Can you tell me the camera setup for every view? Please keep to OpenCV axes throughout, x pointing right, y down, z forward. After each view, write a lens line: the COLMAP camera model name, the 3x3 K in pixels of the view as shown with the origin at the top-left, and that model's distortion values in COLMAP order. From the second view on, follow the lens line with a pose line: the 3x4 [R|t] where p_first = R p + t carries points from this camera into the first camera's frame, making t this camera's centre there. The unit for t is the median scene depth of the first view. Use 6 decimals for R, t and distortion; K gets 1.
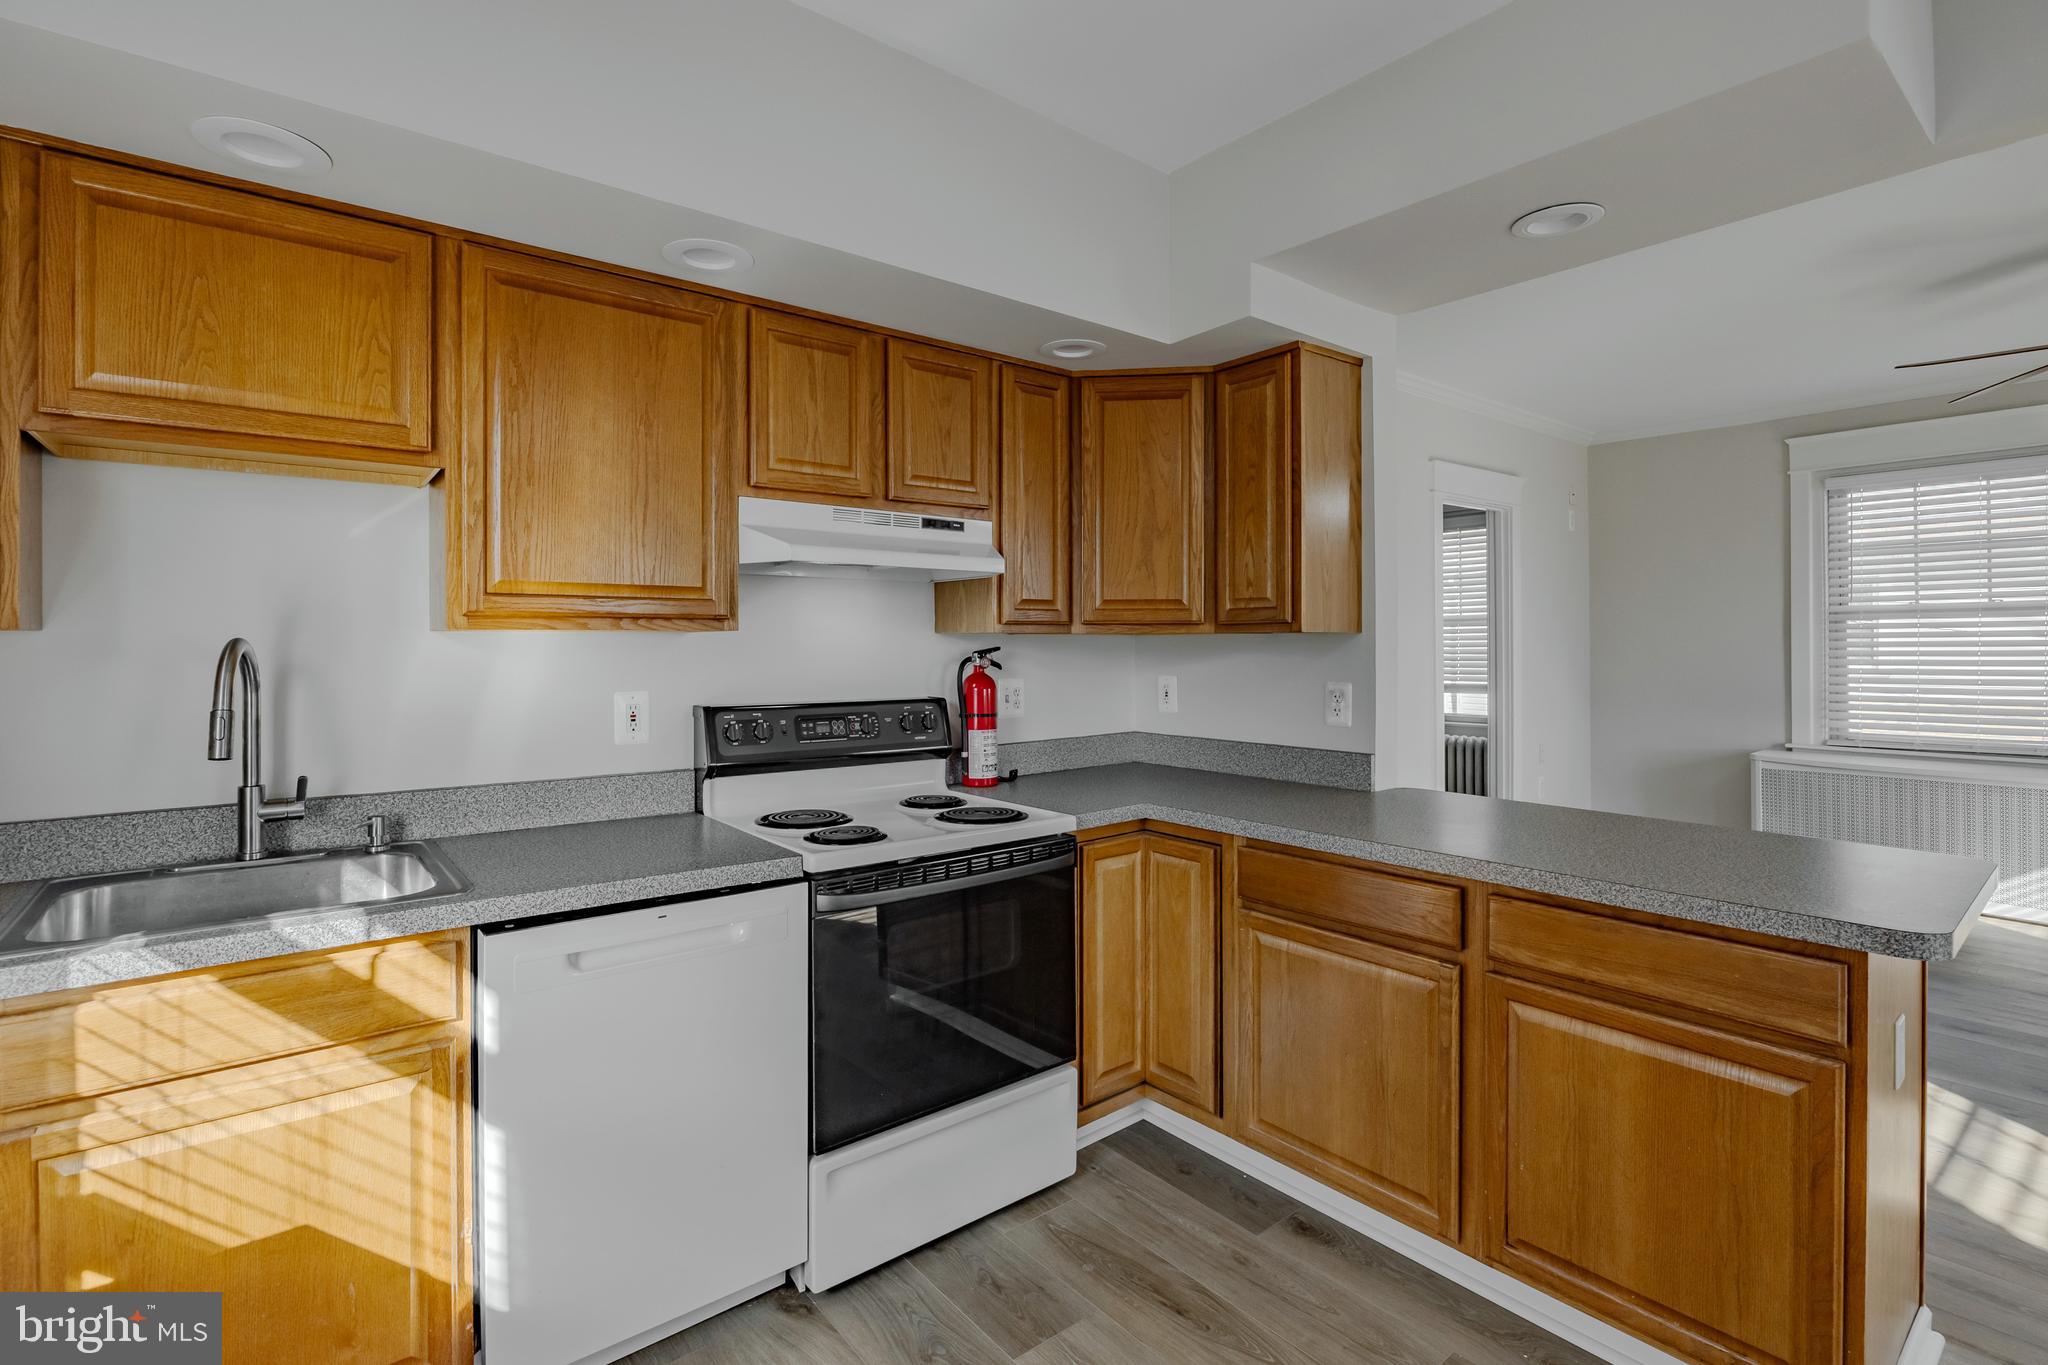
lens RADIAL K [[955.4, 0, 1017.6], [0, 955.4, 647.4], [0, 0, 1]] dist [0.018606, 0.000053]
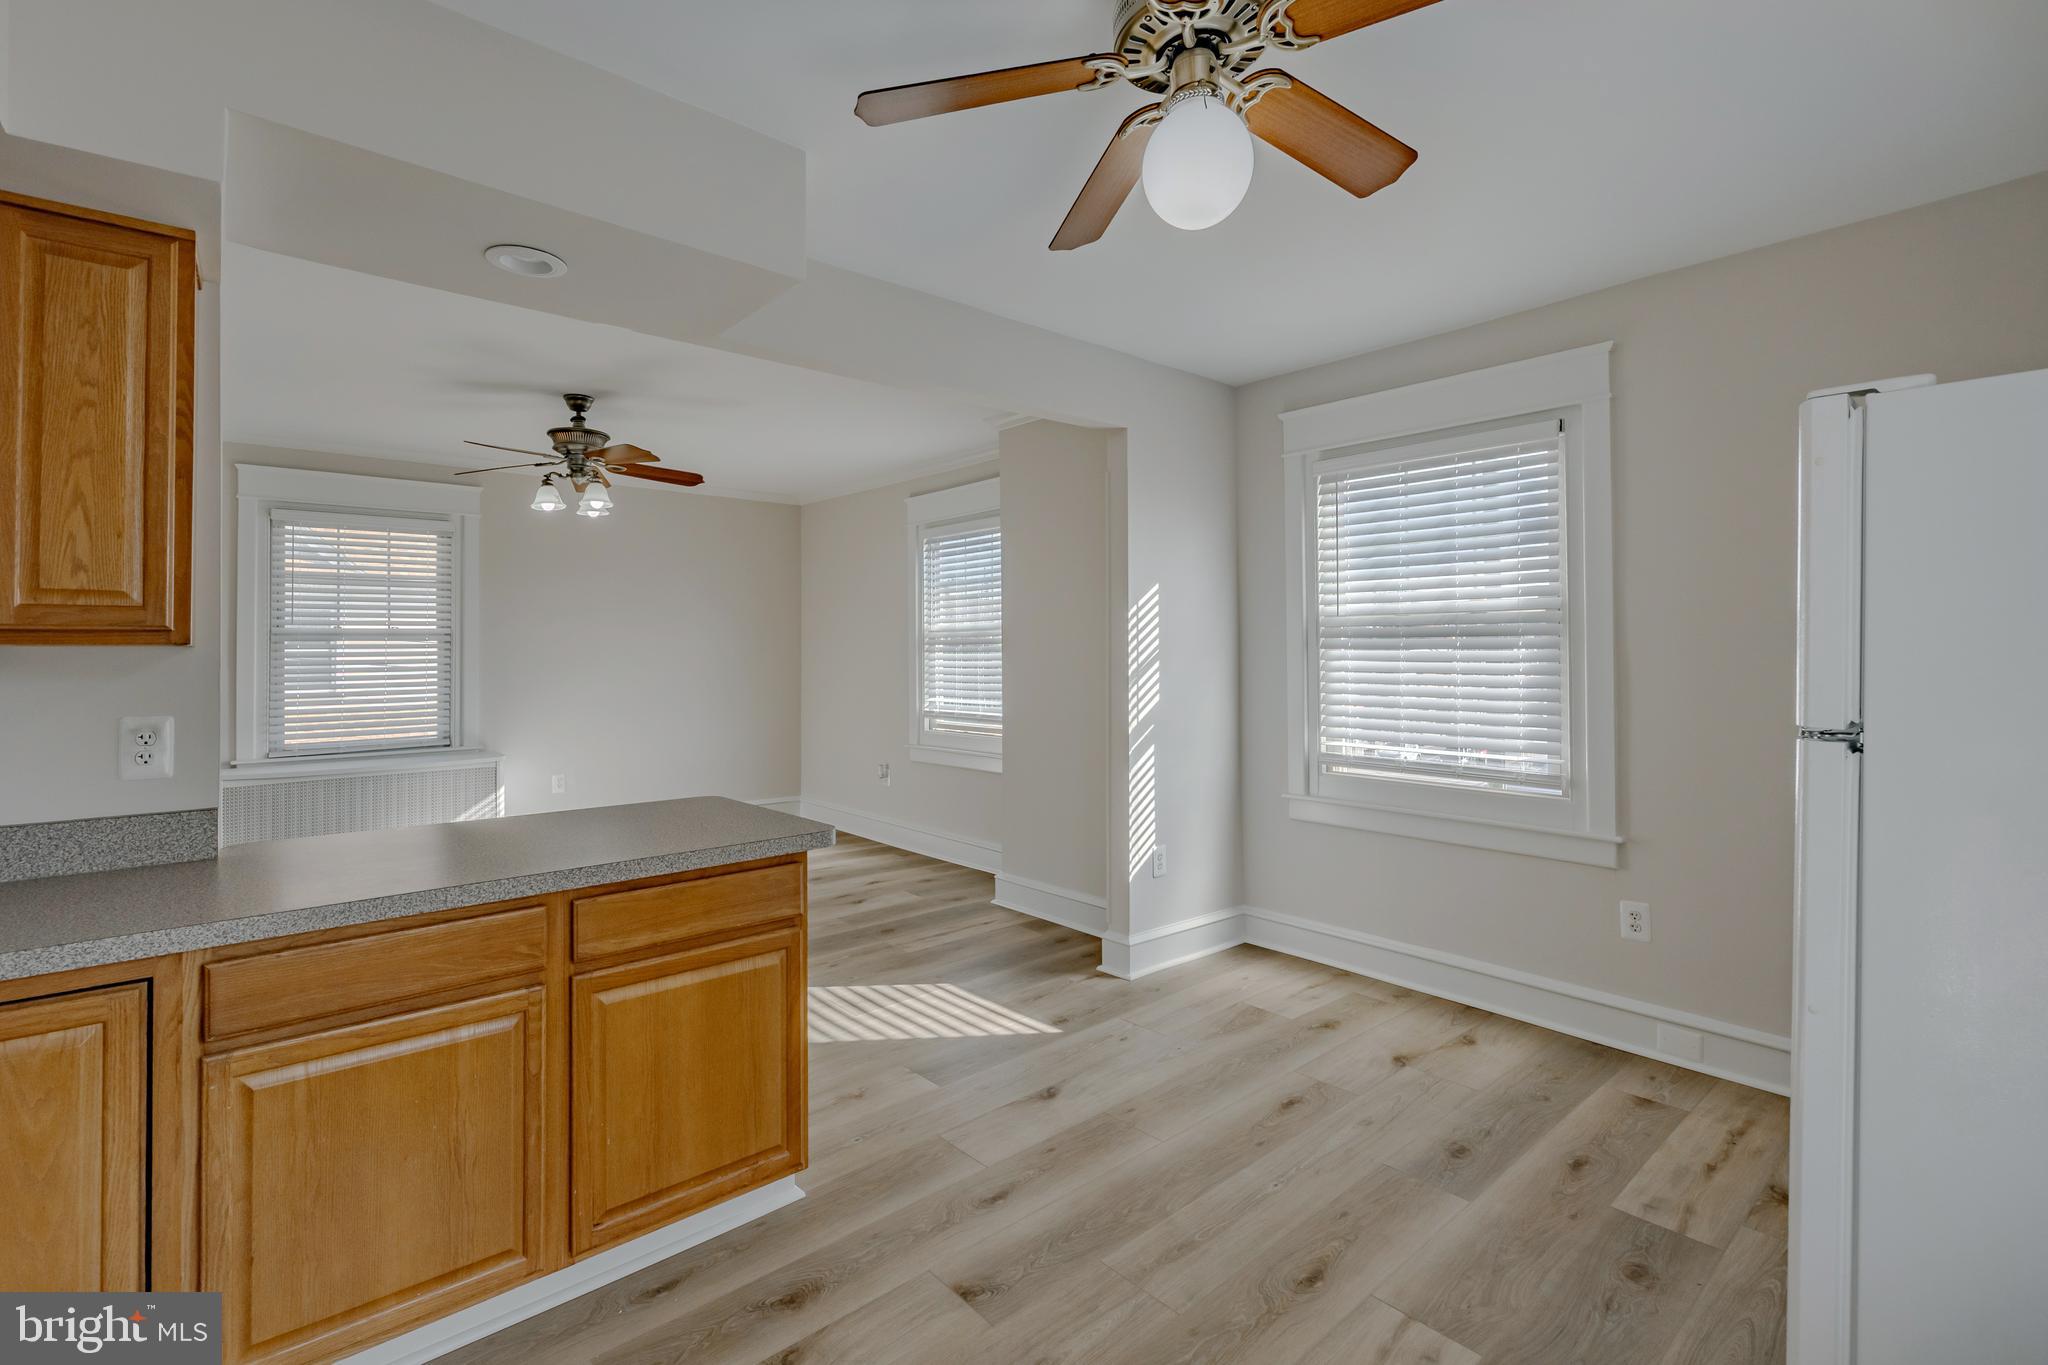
lens RADIAL K [[907.2, 0, 1025.9], [0, 907.2, 628.6], [0, 0, 1]] dist [0.001888, 0.000294]
pose [[-0.023450, 0.033221, 0.999173, -0.416601], [0.009895, 0.999406, -0.032997, 0.000390], [-0.999676, 0.009113, -0.023764, 0.435490]]
